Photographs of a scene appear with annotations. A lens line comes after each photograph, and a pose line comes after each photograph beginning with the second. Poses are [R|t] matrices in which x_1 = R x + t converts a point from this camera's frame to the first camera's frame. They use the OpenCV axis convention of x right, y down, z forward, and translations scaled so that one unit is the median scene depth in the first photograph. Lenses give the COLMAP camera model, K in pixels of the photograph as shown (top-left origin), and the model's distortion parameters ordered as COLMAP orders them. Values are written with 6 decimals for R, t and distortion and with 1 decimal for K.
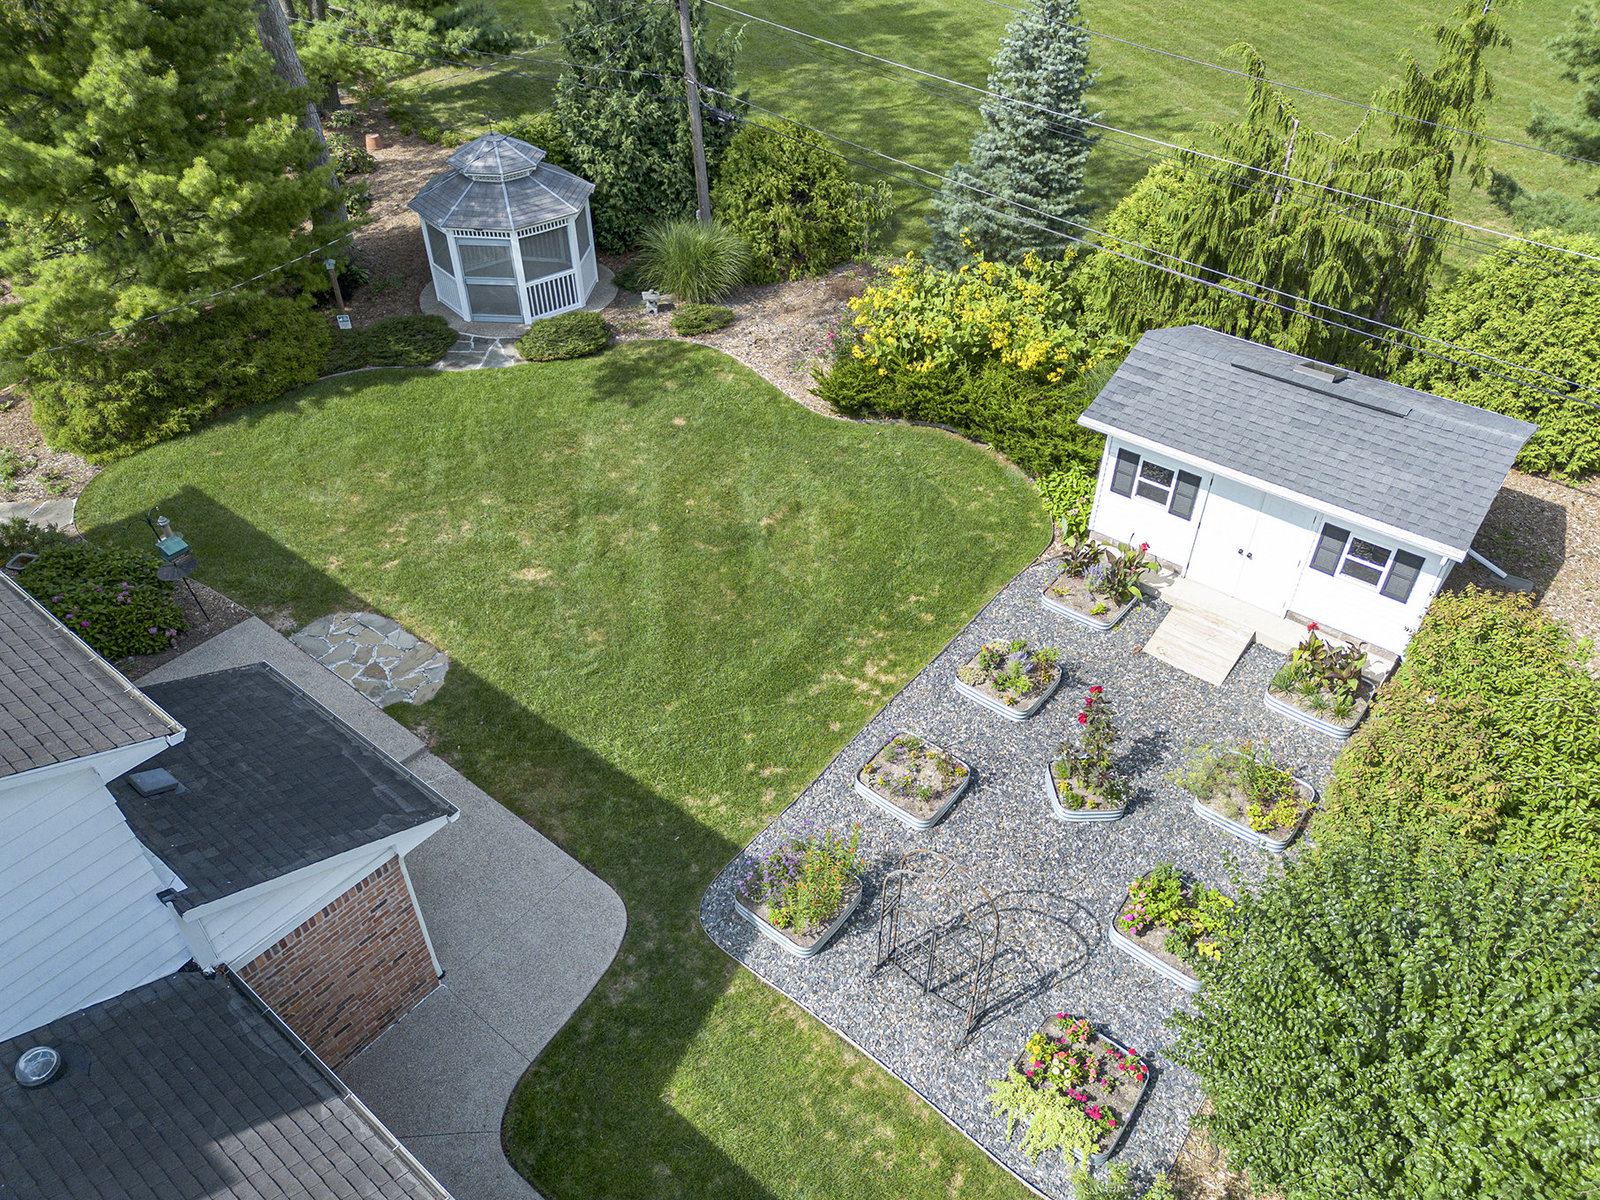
lens RADIAL K [[1147.3, 0, 796.7], [0, 1147.3, 587.5], [0, 0, 1]] dist [0.080781, -0.059799]
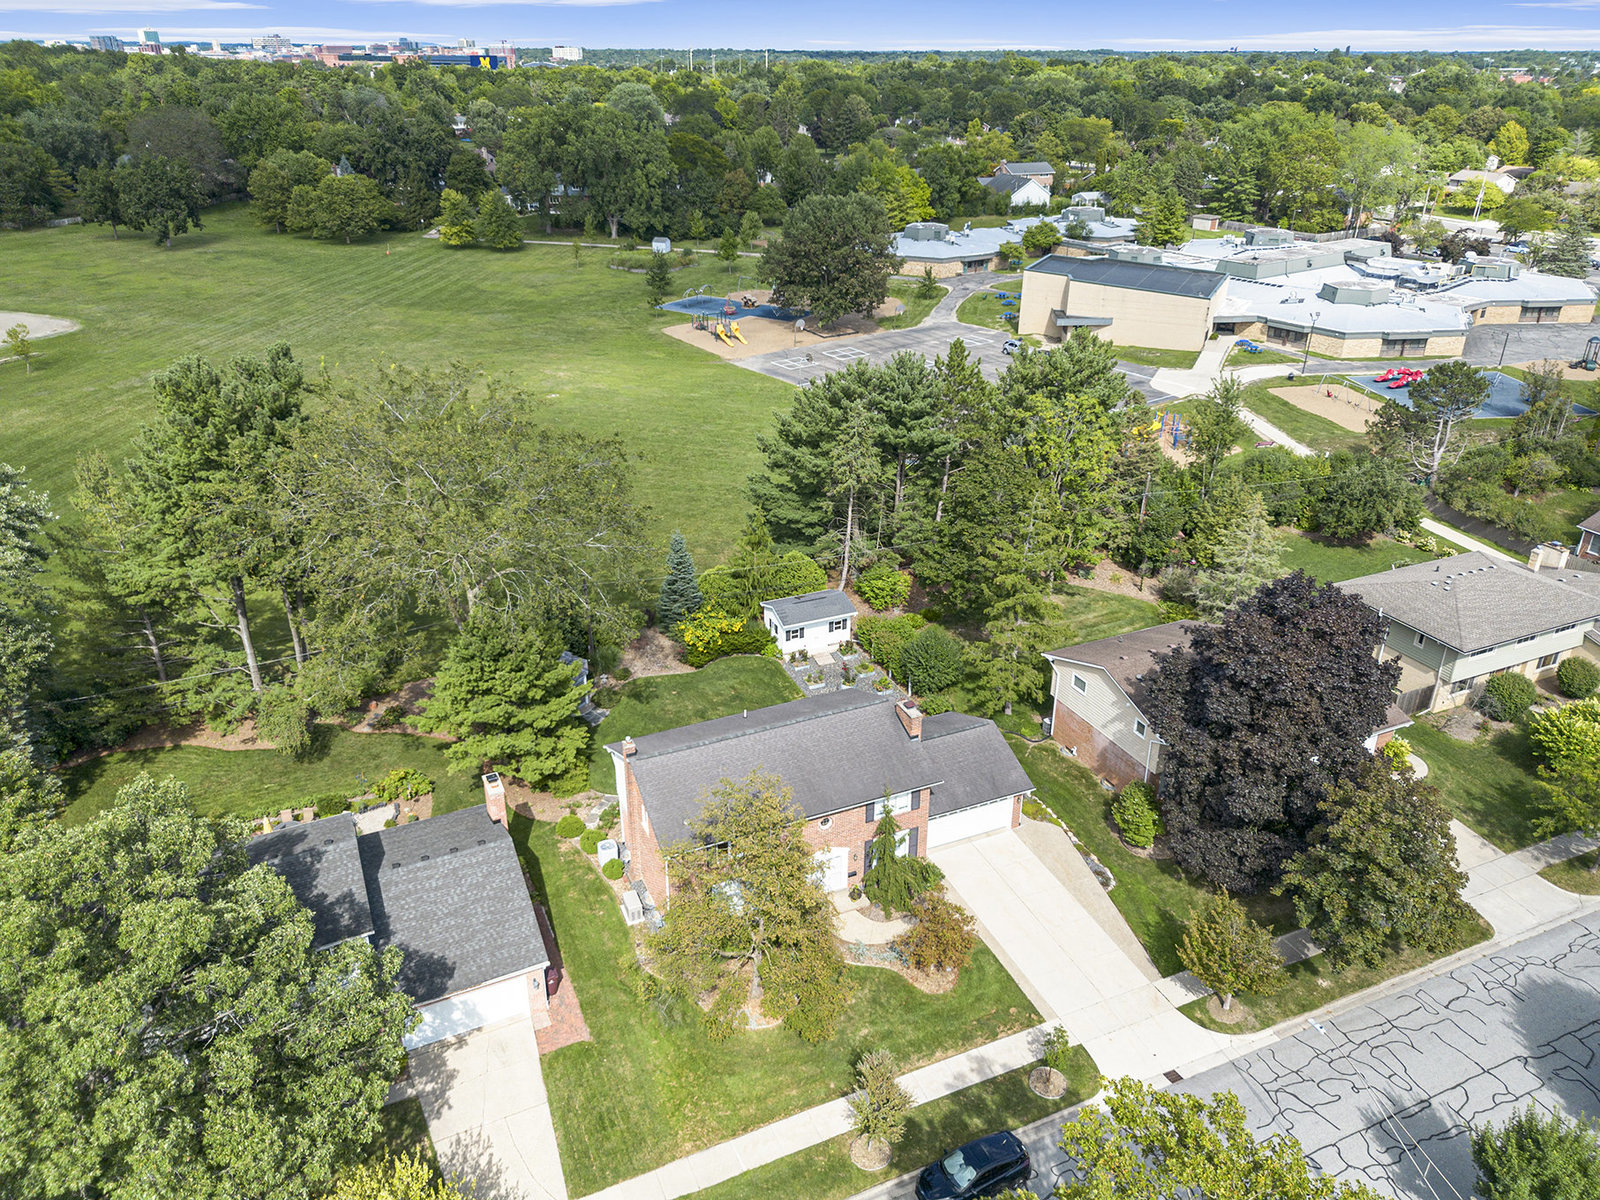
lens RADIAL K [[1147.3, 0, 796.7], [0, 1147.3, 587.5], [0, 0, 1]] dist [0.080781, -0.059799]
pose [[0.461858, -0.378307, 0.802229, -3.018619], [0.558304, 0.826806, 0.068471, -0.517642], [-0.689191, 0.416264, 0.593077, -1.594263]]
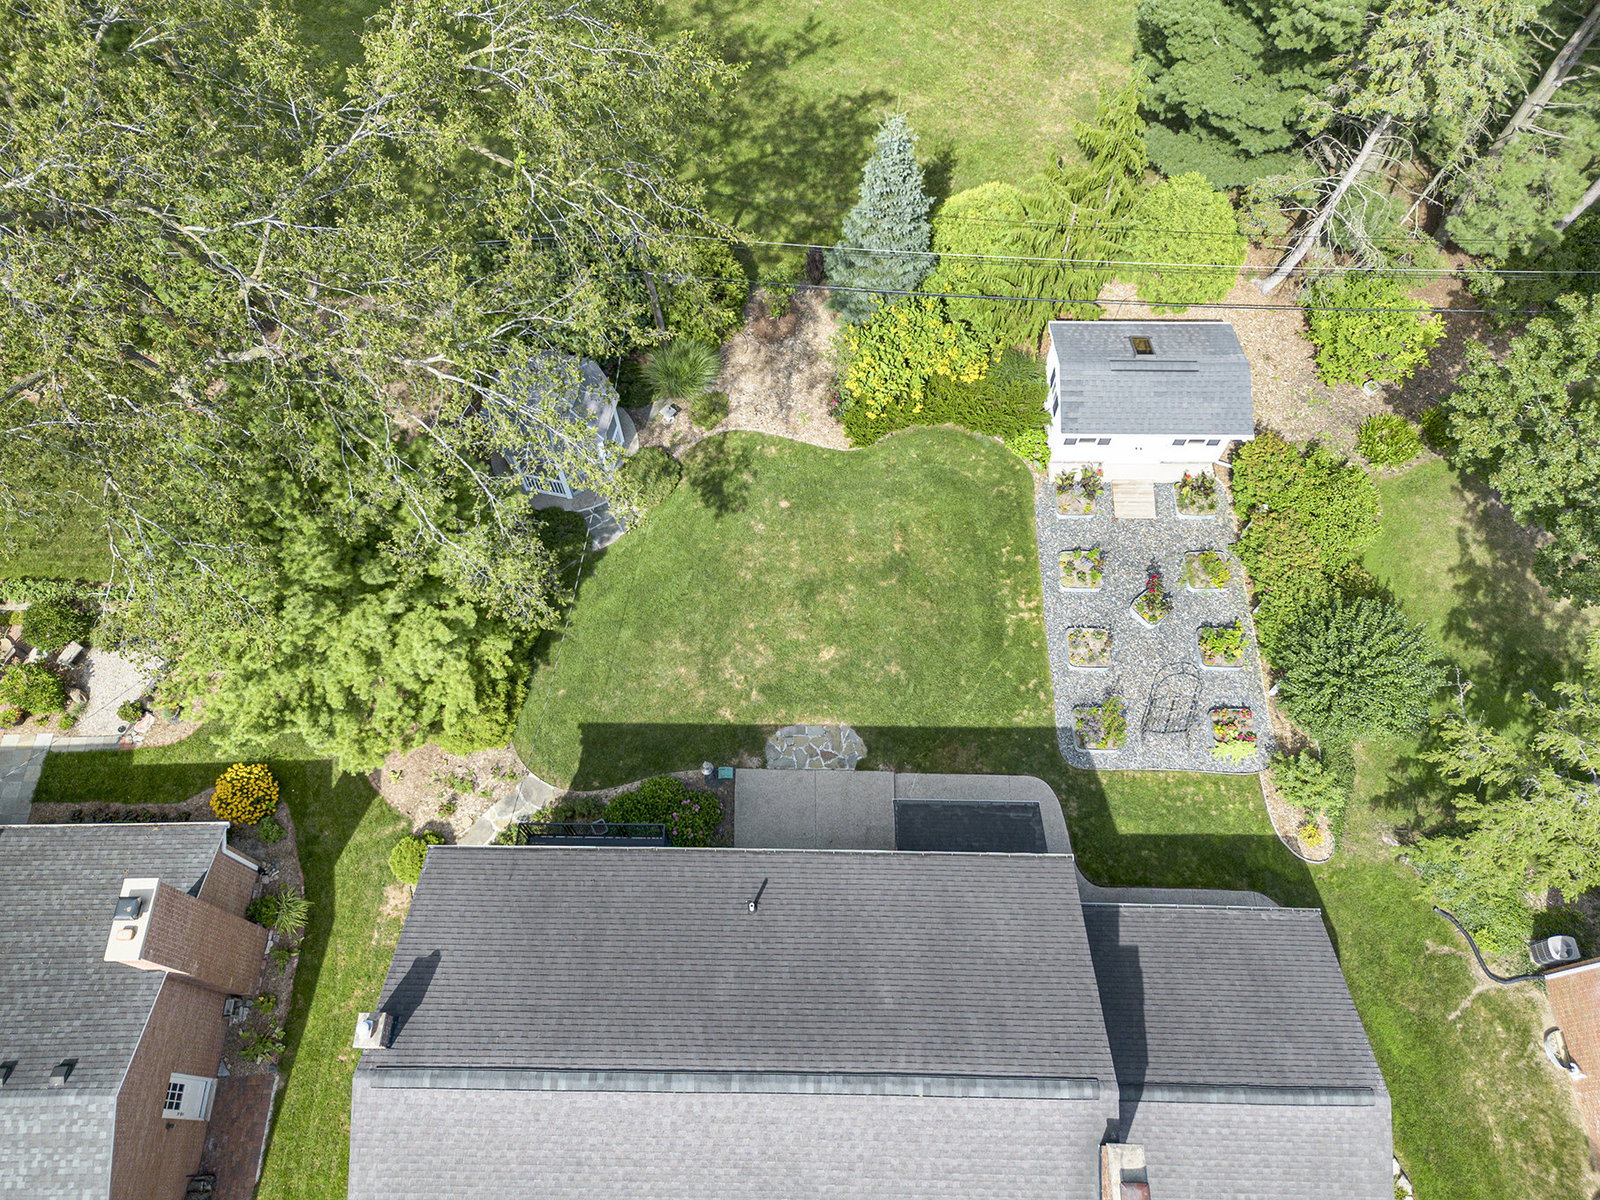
lens RADIAL K [[1147.3, 0, 796.7], [0, 1147.3, 587.5], [0, 0, 1]] dist [0.080781, -0.059799]
pose [[0.787014, -0.554387, 0.270672, -0.706479], [0.394076, 0.789315, 0.470835, -0.962252], [-0.474671, -0.263889, 0.839673, -0.420528]]
